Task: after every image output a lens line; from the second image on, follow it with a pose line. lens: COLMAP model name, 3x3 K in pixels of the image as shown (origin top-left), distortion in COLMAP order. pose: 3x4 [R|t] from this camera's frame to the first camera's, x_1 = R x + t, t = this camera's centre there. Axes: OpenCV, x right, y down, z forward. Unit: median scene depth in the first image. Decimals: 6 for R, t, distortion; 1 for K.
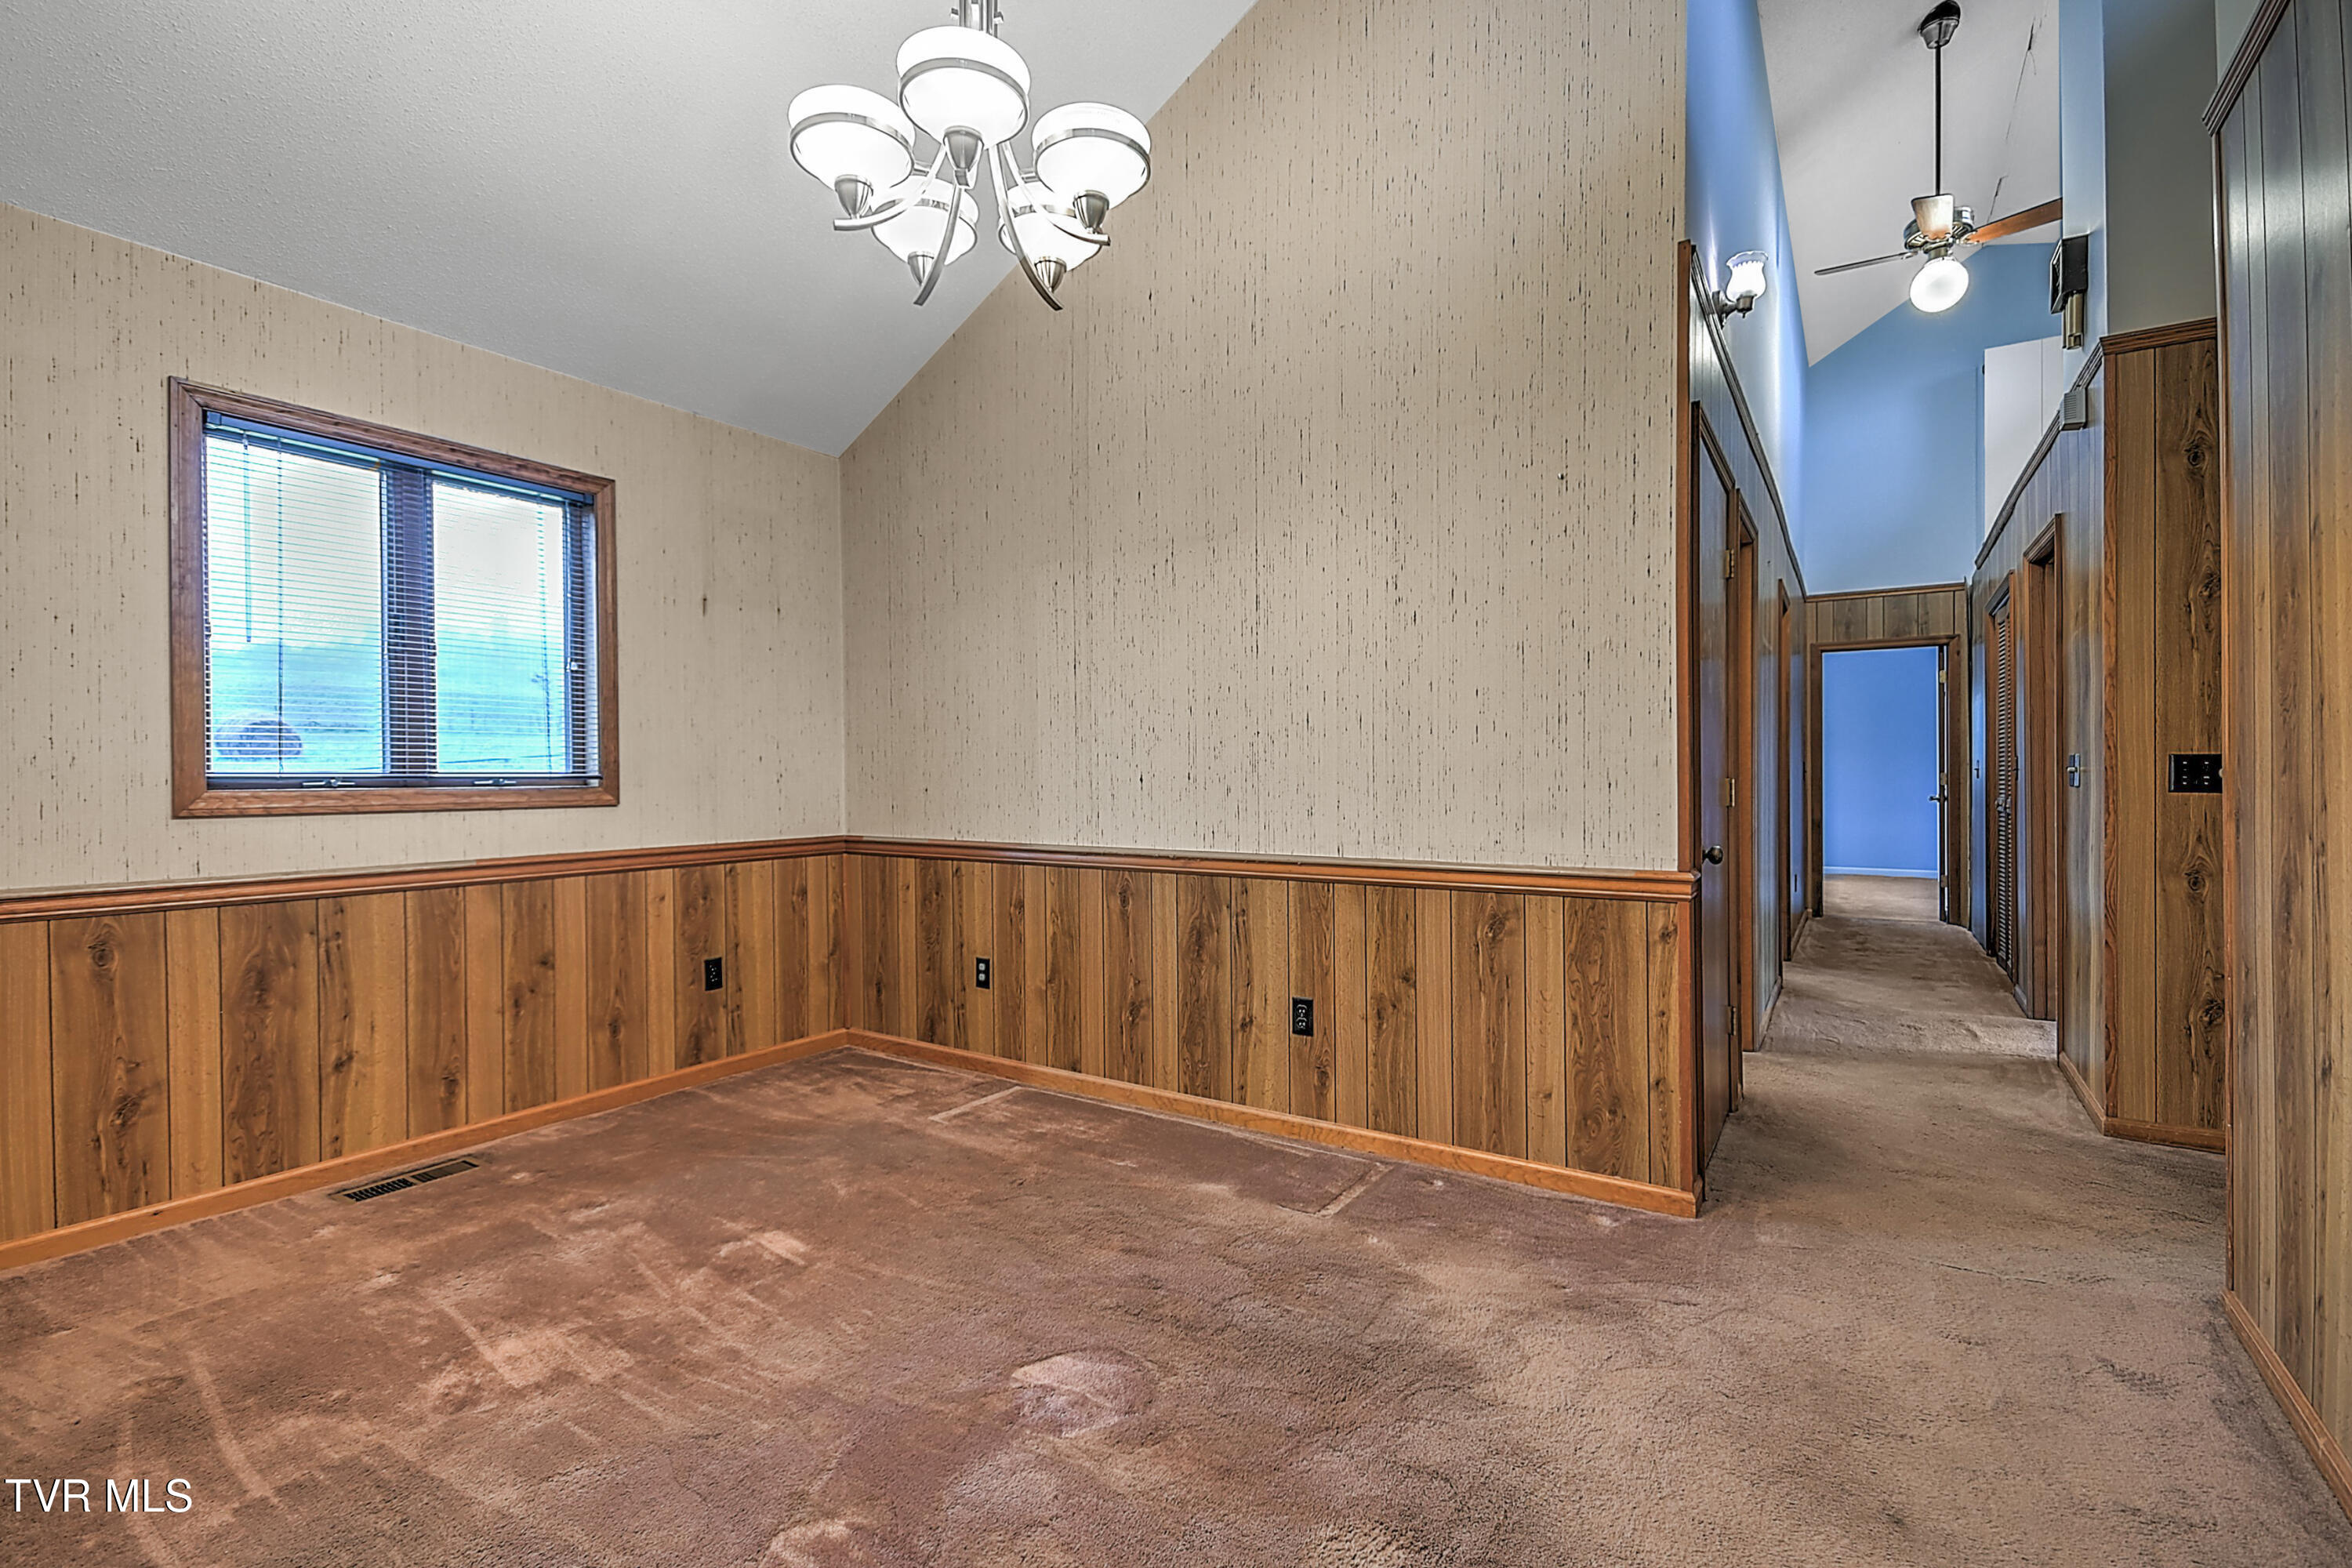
lens RADIAL K [[1052.6, 0, 1181.5], [0, 1052.6, 779.4], [0, 0, 1]] dist [0.013023, -0.004876]
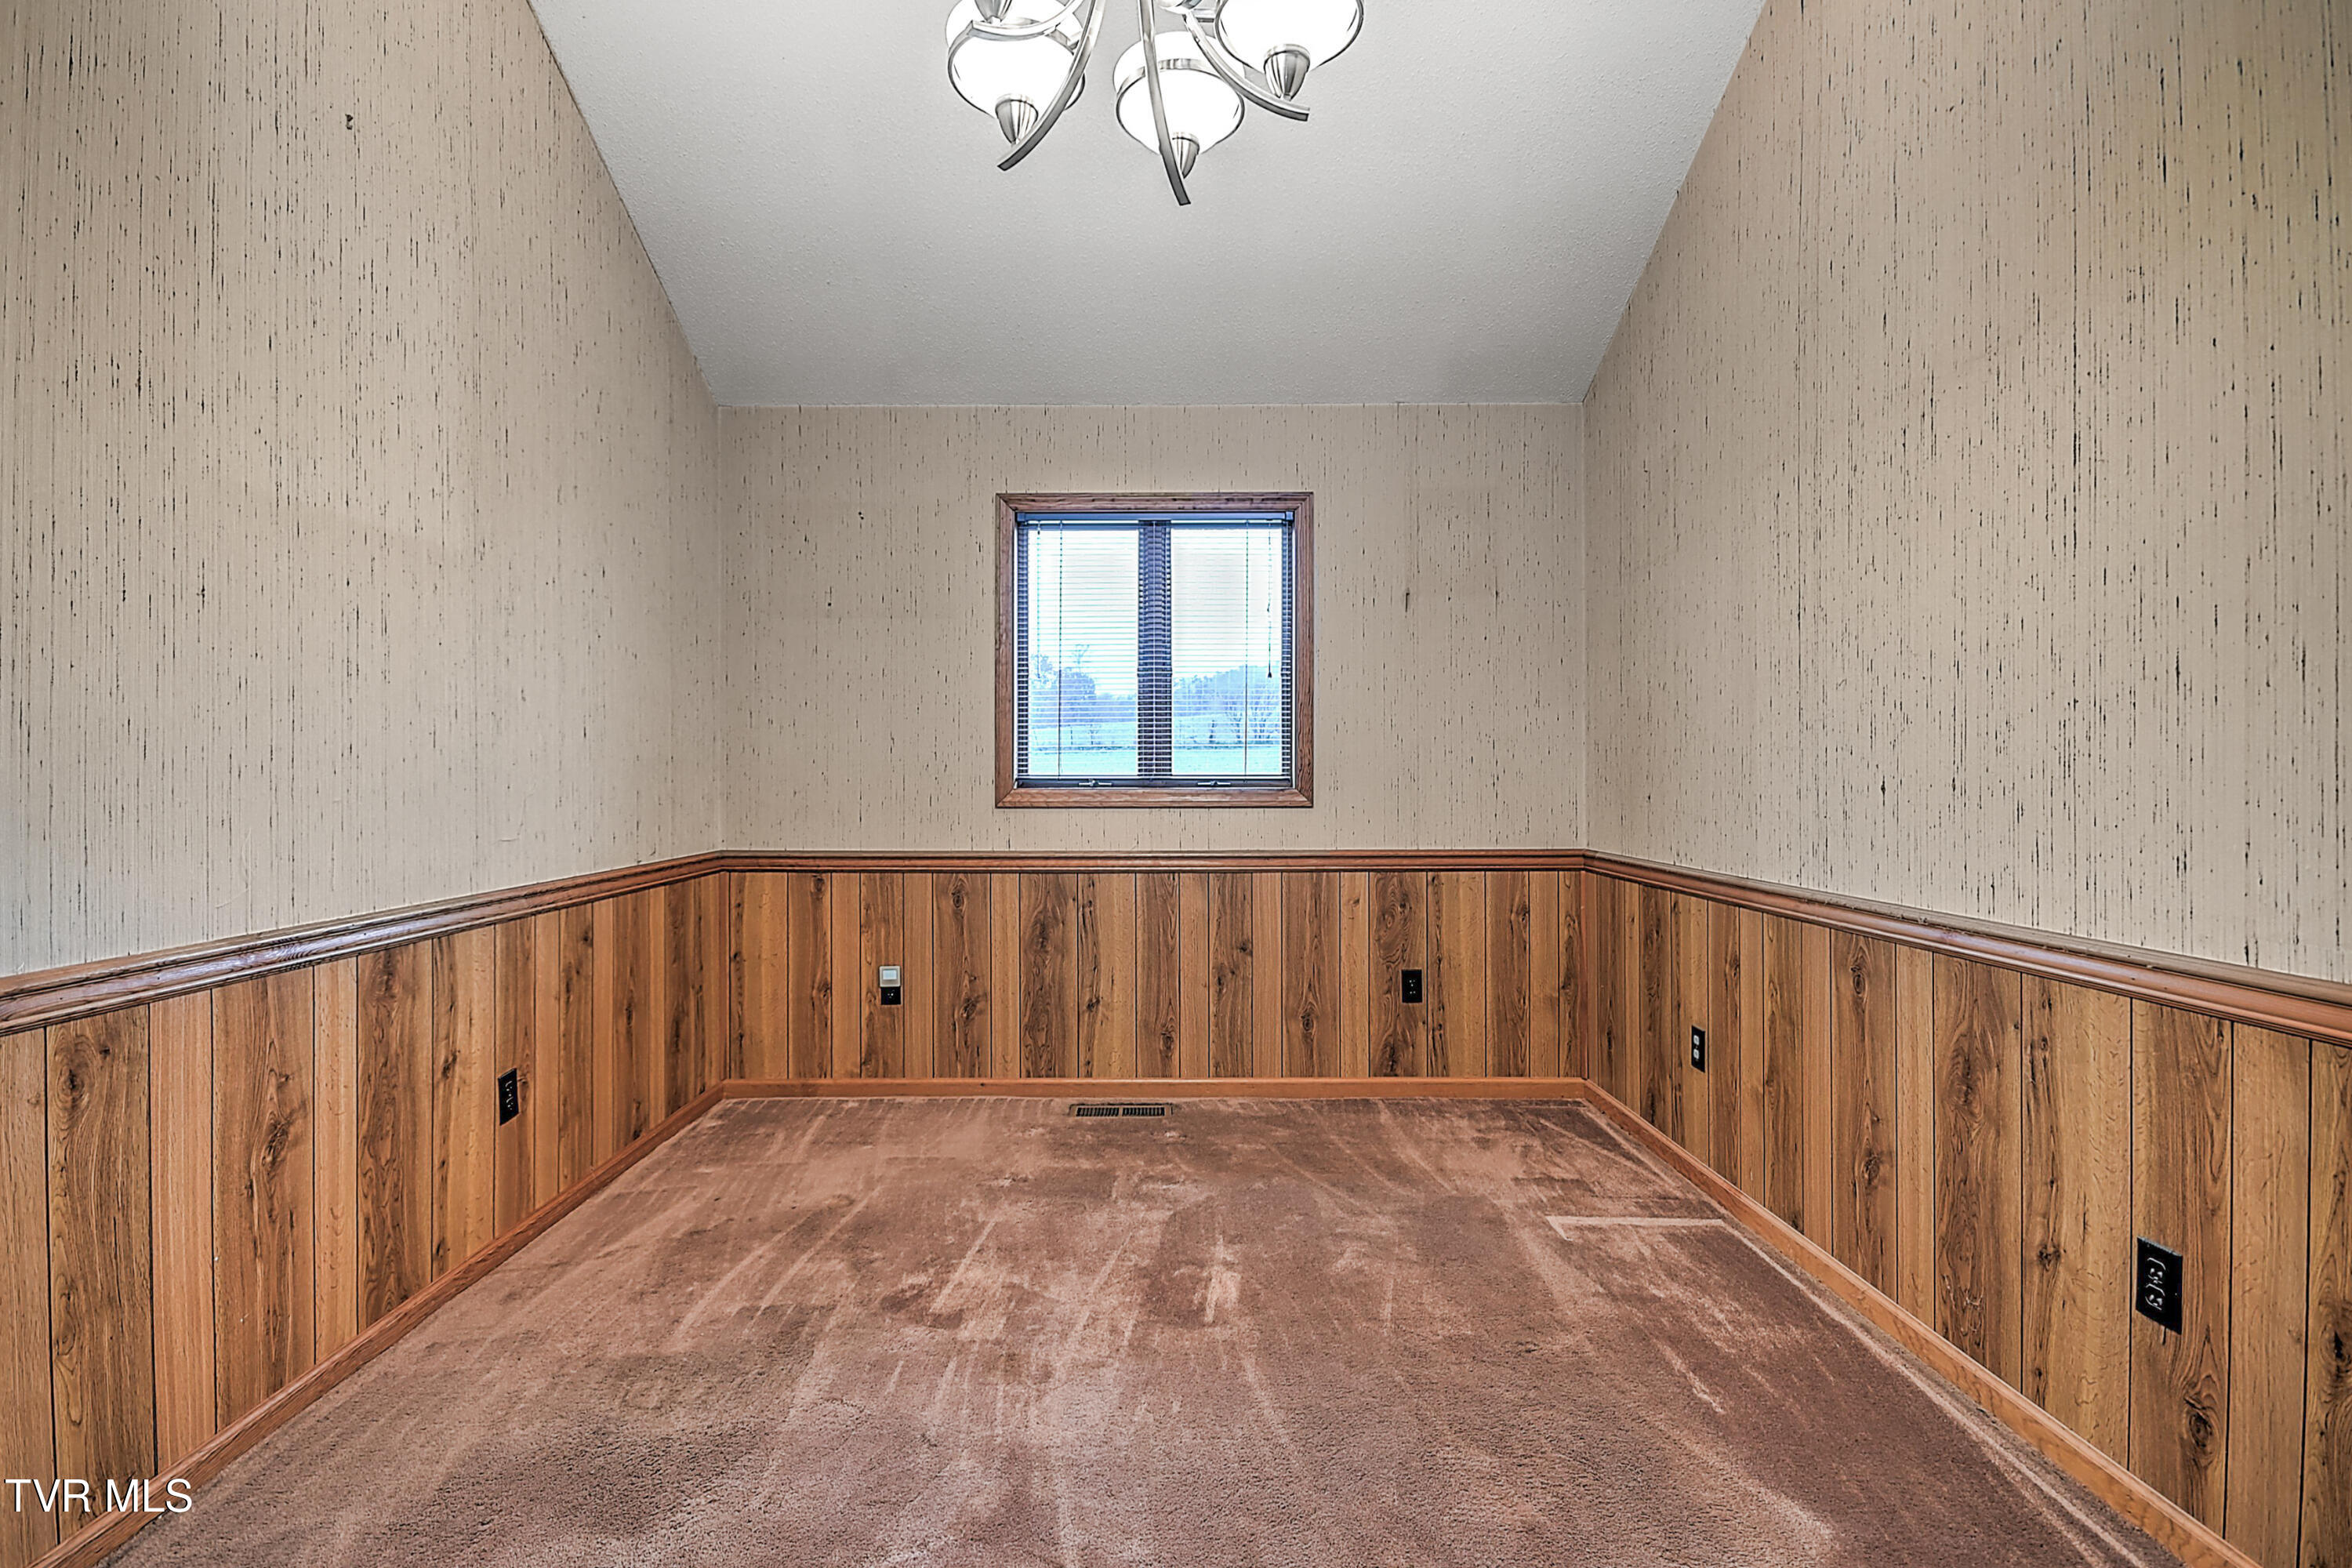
lens RADIAL K [[1052.6, 0, 1170.0], [0, 1052.6, 782.9], [0, 0, 1]] dist [0.013023, -0.004876]
pose [[0.535943, 0.009436, -0.844201, 0.274541], [-0.004883, 0.999955, 0.008077, -0.006535], [0.844240, -0.000207, 0.535965, 0.348442]]
